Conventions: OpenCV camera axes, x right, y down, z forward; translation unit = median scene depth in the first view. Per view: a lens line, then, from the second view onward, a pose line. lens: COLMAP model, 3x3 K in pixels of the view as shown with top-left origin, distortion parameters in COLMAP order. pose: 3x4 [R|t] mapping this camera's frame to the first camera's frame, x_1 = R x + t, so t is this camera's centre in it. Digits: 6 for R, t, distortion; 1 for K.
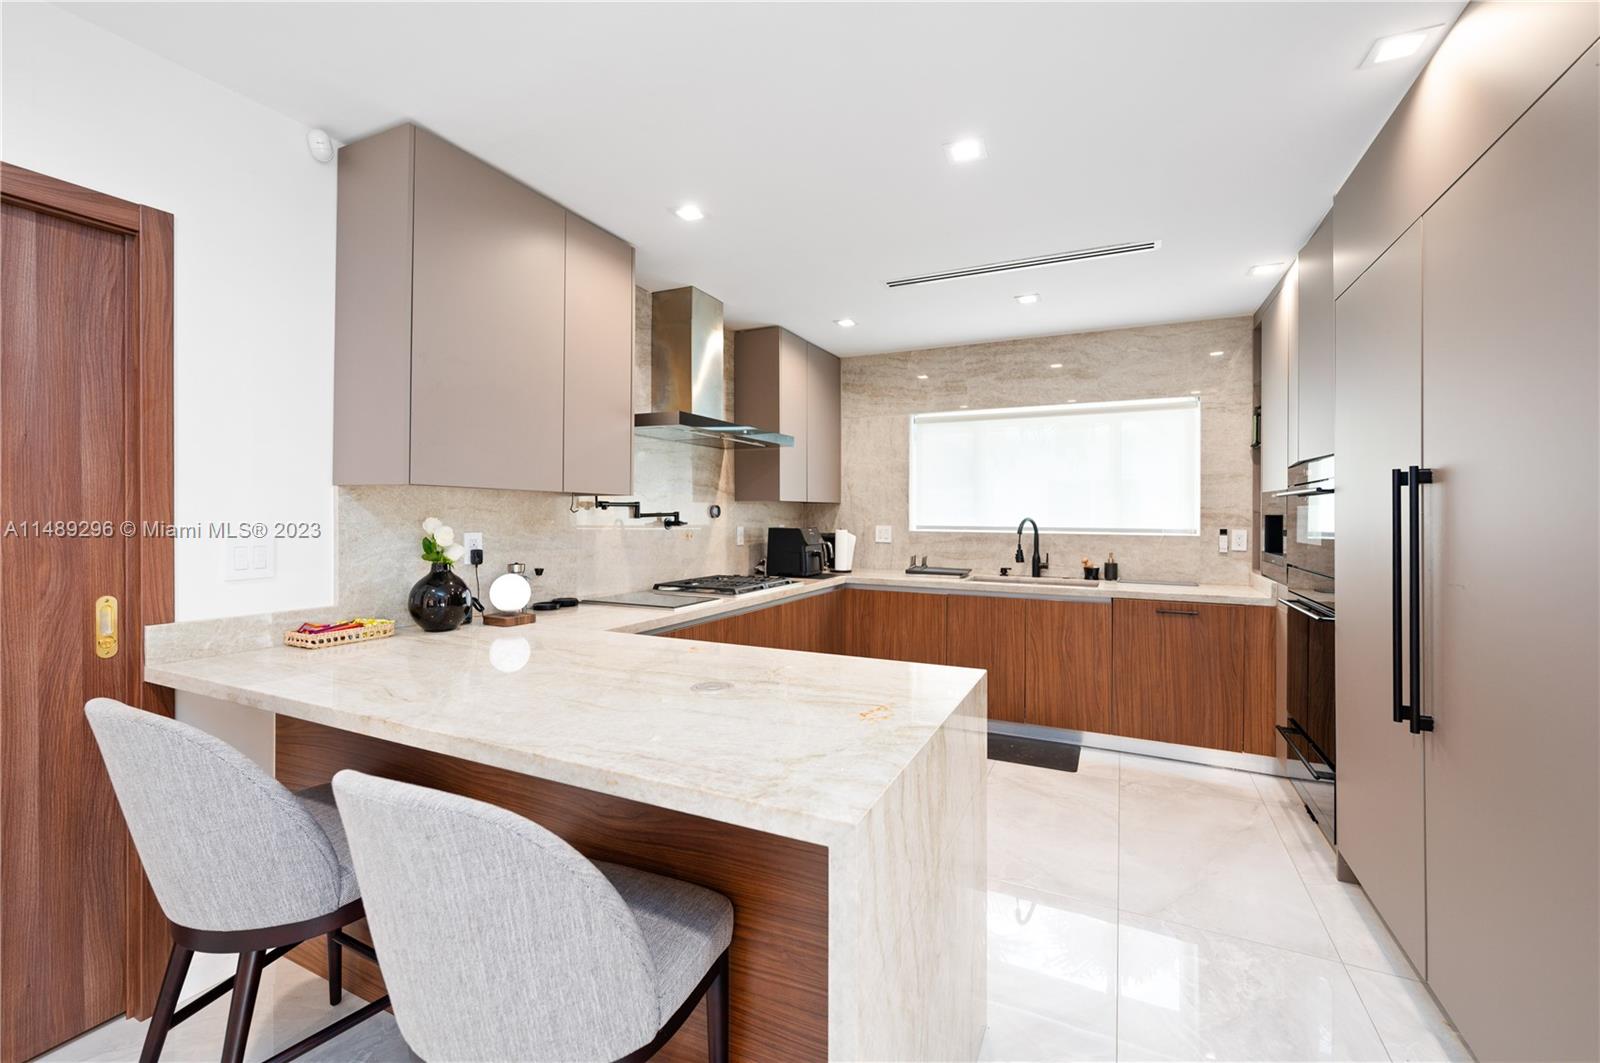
lens RADIAL K [[670.8, 0, 796.1], [0, 670.8, 510.9], [0, 0, 1]] dist [-0.002289, -0.000507]
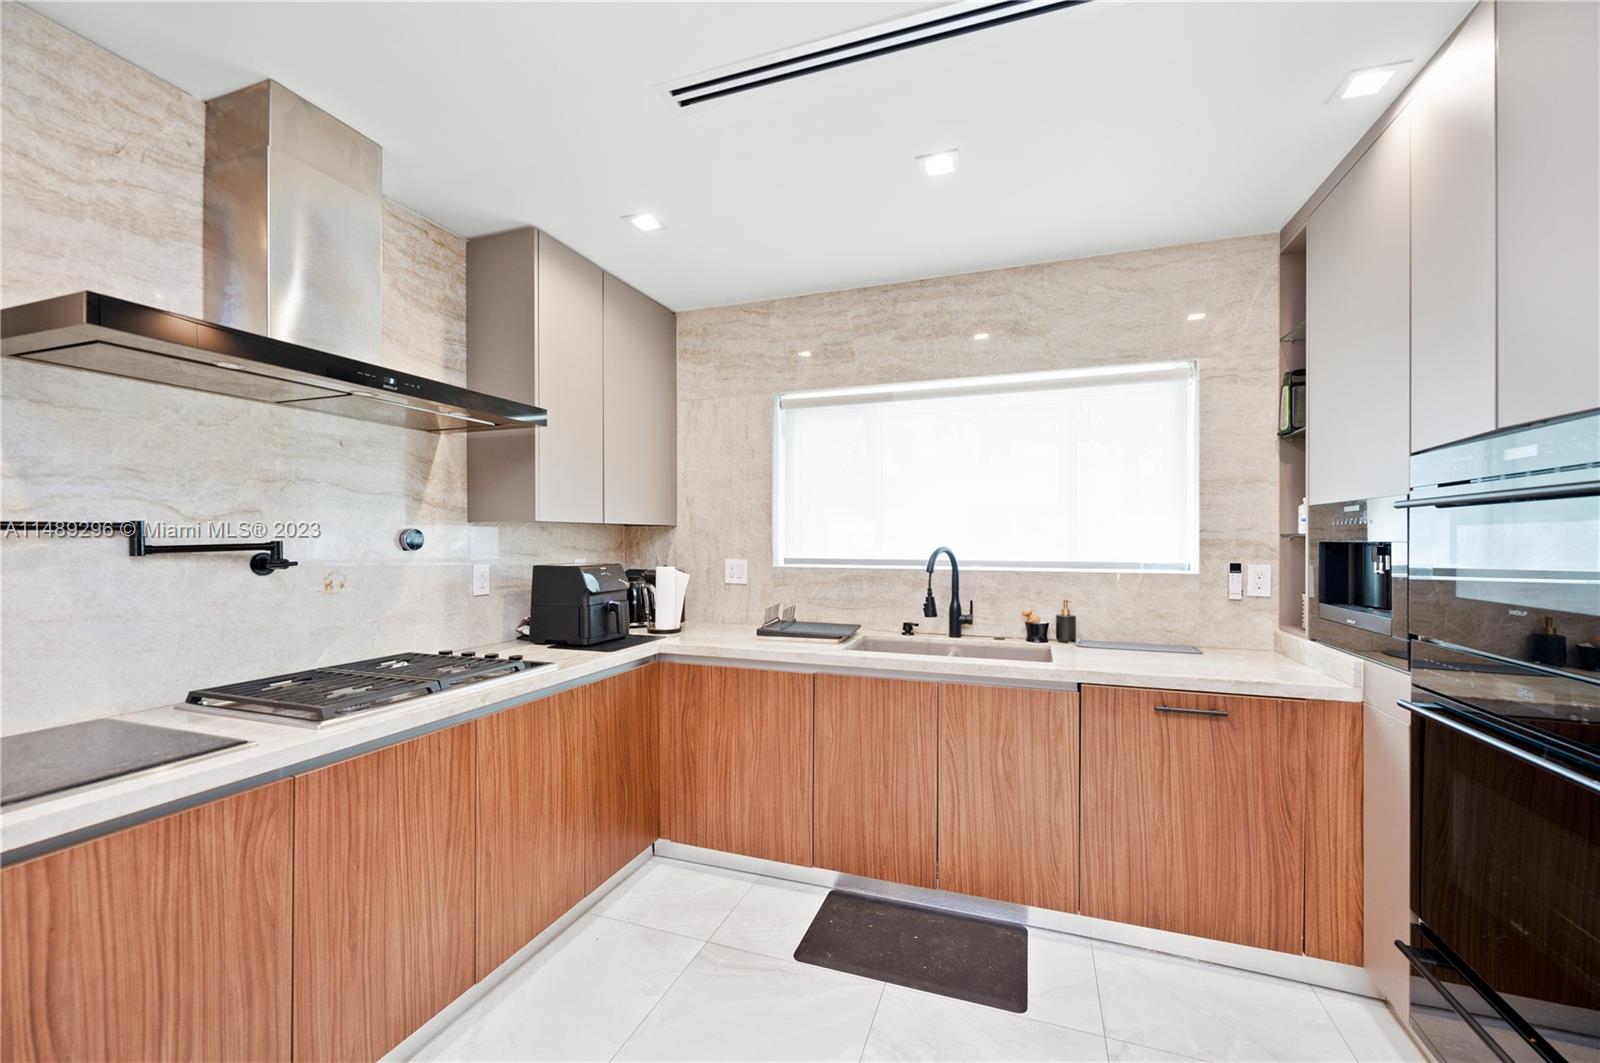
lens RADIAL K [[648.6, 0, 802.8], [0, 648.6, 538.7], [0, 0, 1]] dist [0.000399, 0.000165]
pose [[0.993856, -0.004207, 0.110602, 0.153962], [0.003948, 0.999989, 0.002568, 0.000031], [-0.110612, -0.002115, 0.993861, 0.424195]]
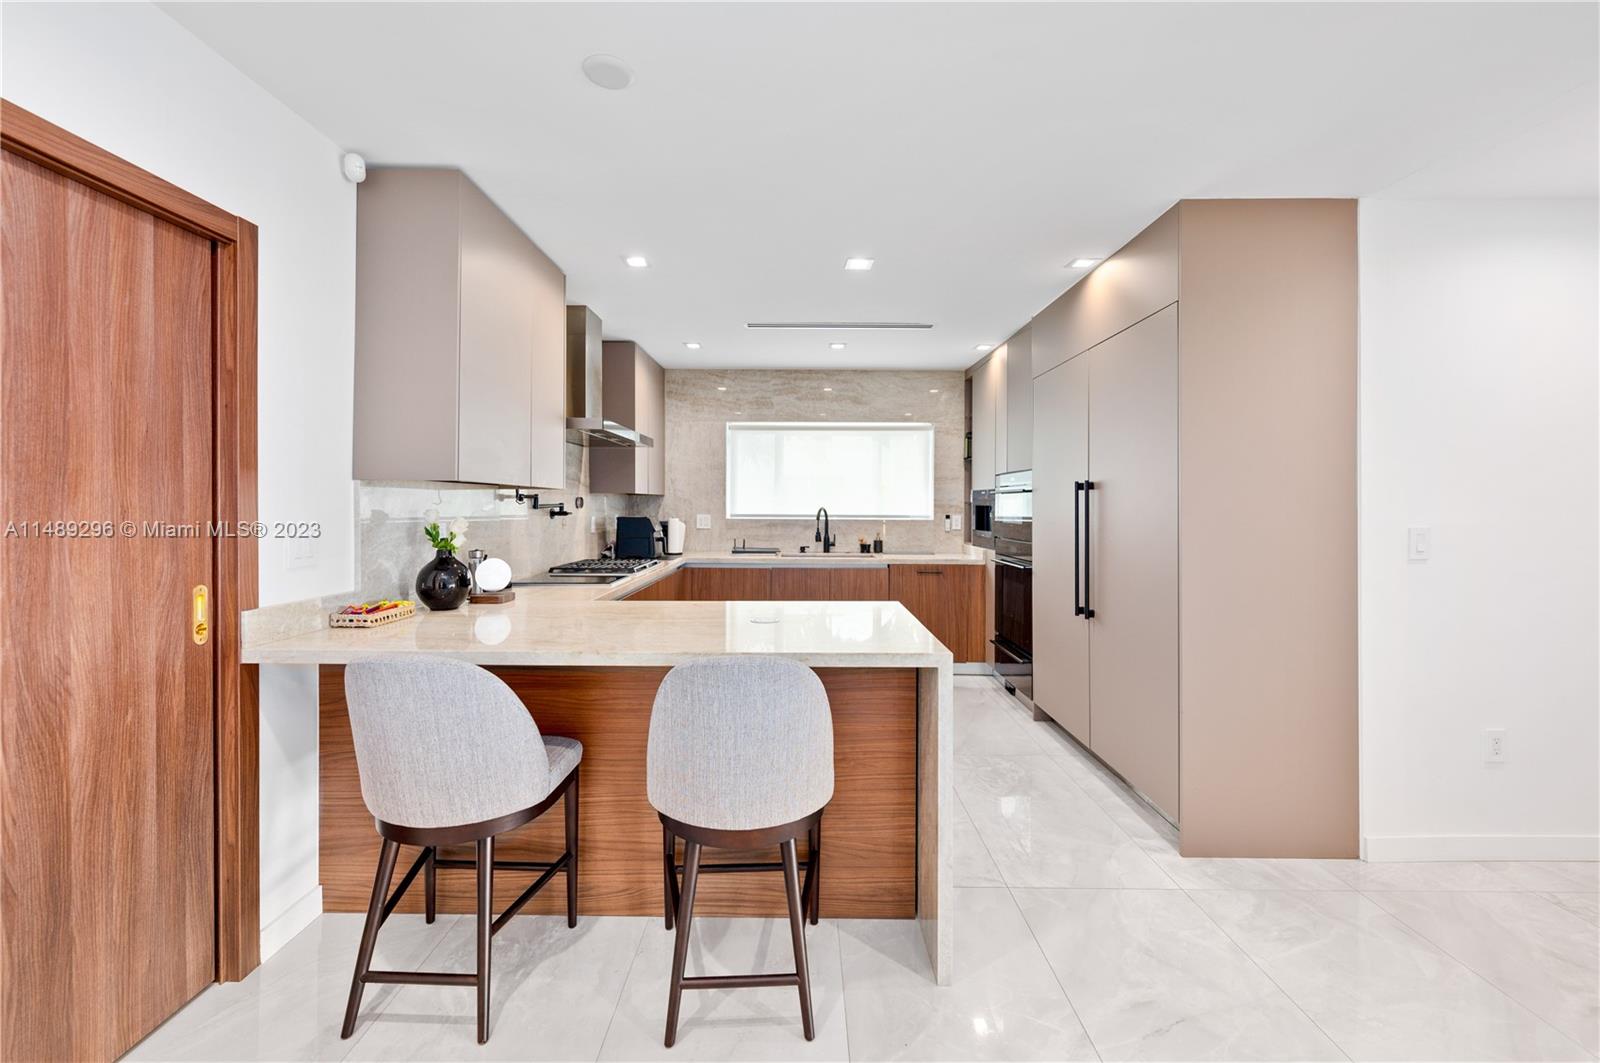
lens RADIAL K [[653.1, 0, 799.0], [0, 653.1, 501.6], [0, 0, 1]] dist [0.000306, 0.000051]
pose [[0.900955, 0.001169, 0.433911, -0.270685], [-0.001869, 0.999998, 0.001187, -0.002800], [-0.433909, -0.001881, 0.900955, -0.140608]]
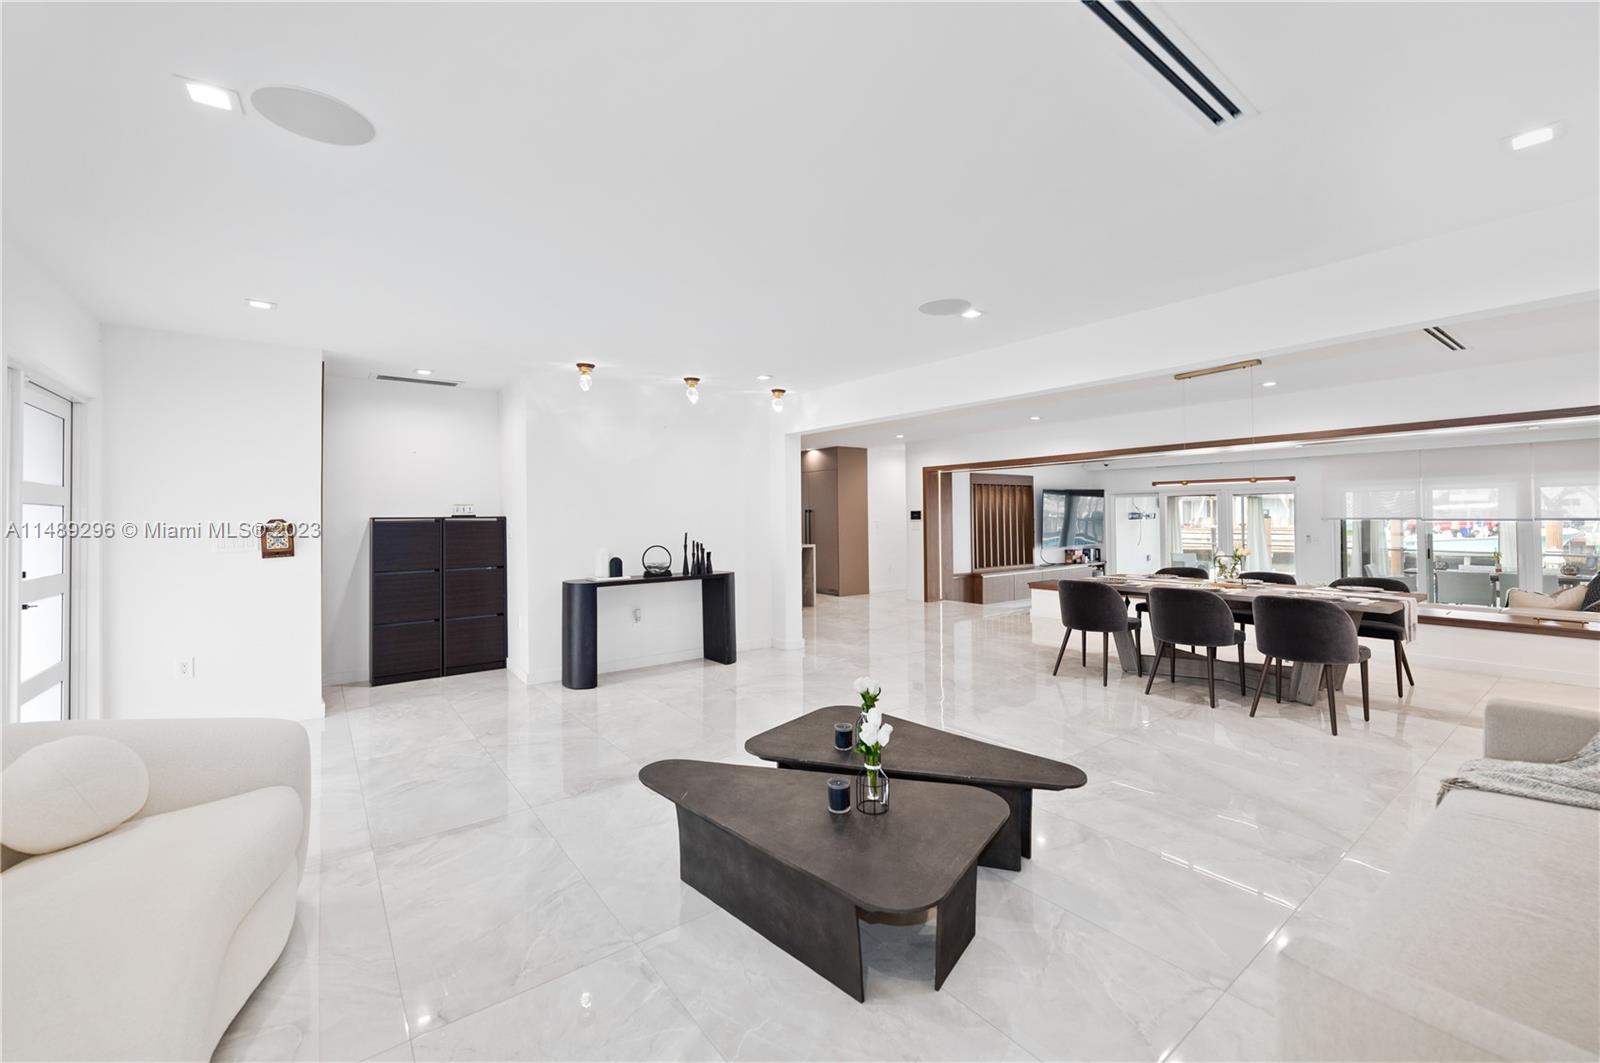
lens RADIAL K [[653.1, 0, 799.0], [0, 653.1, 501.6], [0, 0, 1]] dist [0.000306, 0.000051]
pose [[0.452550, 0.010267, 0.891680, -2.161713], [0.005773, 0.999879, -0.014443, -0.020753], [-0.891721, 0.011684, 0.452436, -0.825336]]
